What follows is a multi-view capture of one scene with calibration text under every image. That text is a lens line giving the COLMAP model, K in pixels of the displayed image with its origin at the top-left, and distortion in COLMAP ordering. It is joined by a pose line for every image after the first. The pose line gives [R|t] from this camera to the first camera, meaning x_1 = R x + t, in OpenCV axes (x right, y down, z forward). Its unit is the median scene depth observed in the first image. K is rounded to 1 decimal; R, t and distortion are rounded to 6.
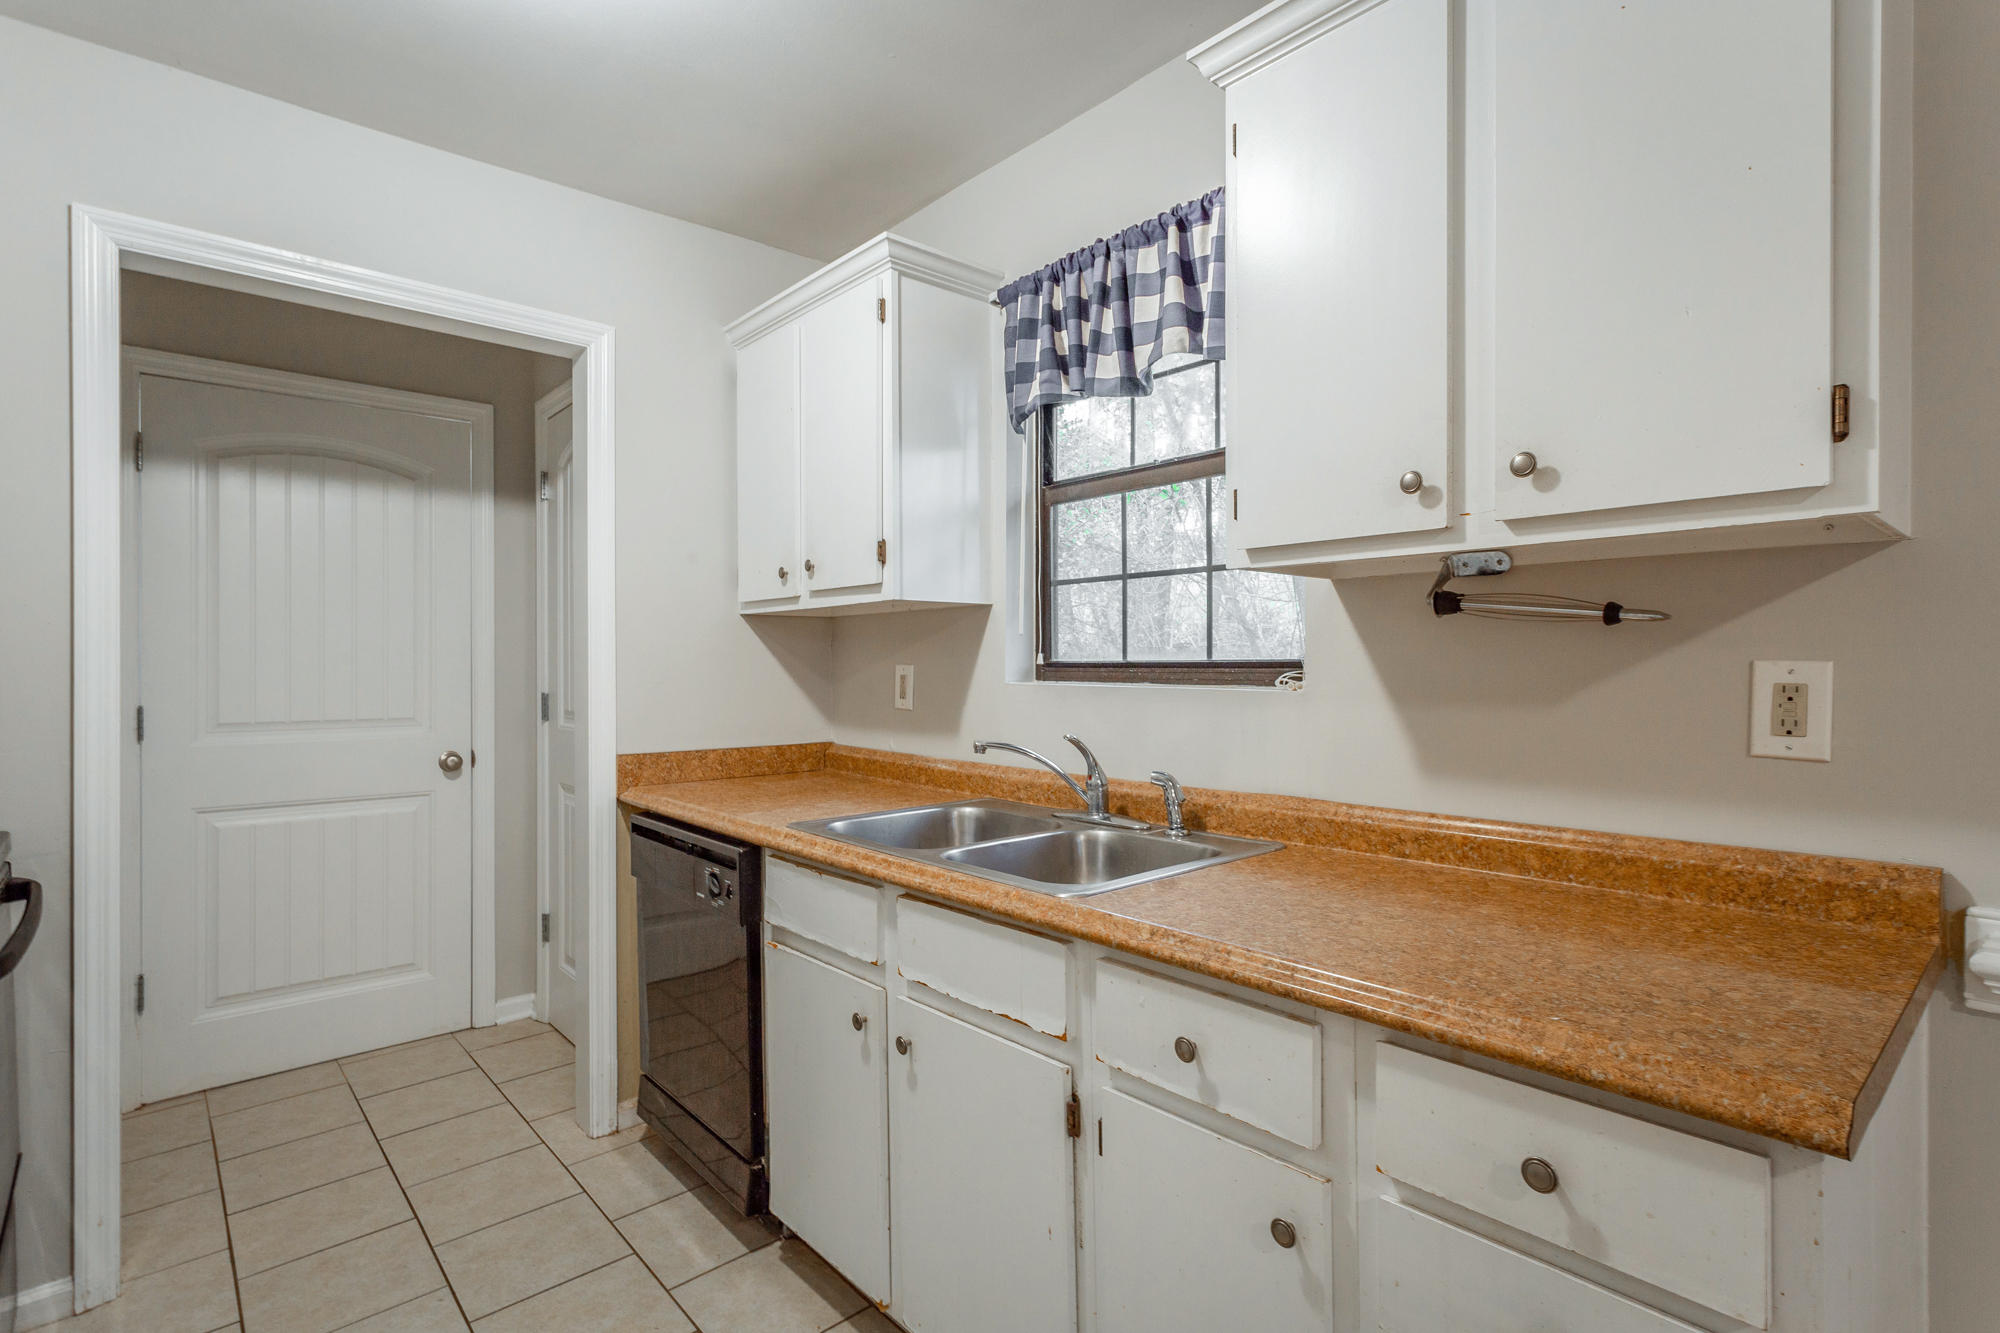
lens RADIAL K [[958.8, 0, 1018.5], [0, 958.8, 669.3], [0, 0, 1]] dist [0.003634, 0.002397]
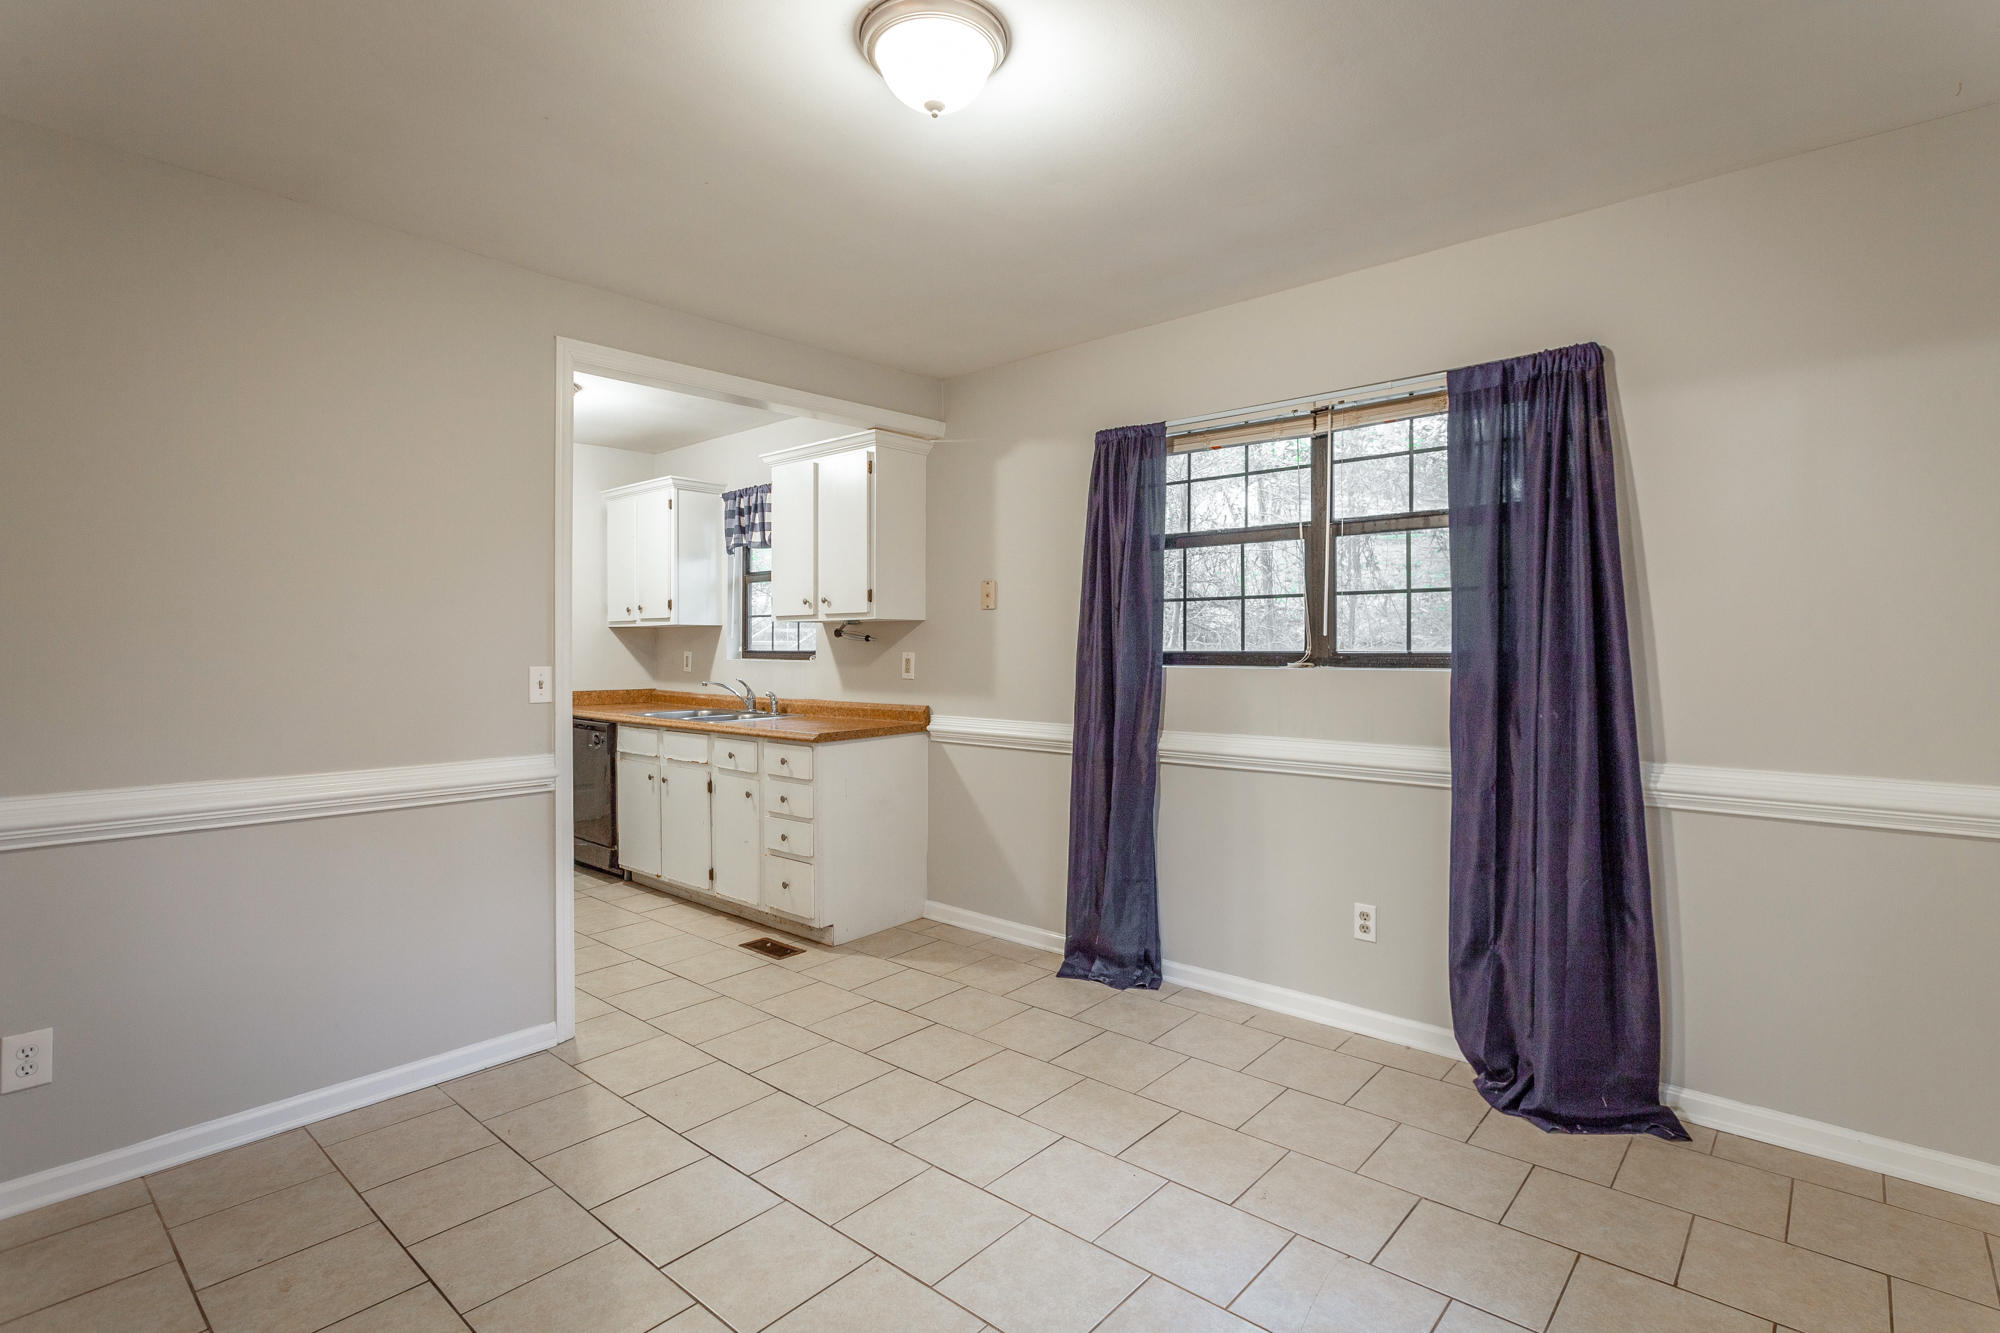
lens RADIAL K [[958.8, 0, 1018.3], [0, 958.8, 653.0], [0, 0, 1]] dist [0.003634, 0.002397]
pose [[0.993124, 0.003358, 0.117016, 0.443353], [-0.003204, 0.999994, -0.001501, -0.000360], [-0.117021, 0.001116, 0.993129, -1.487069]]
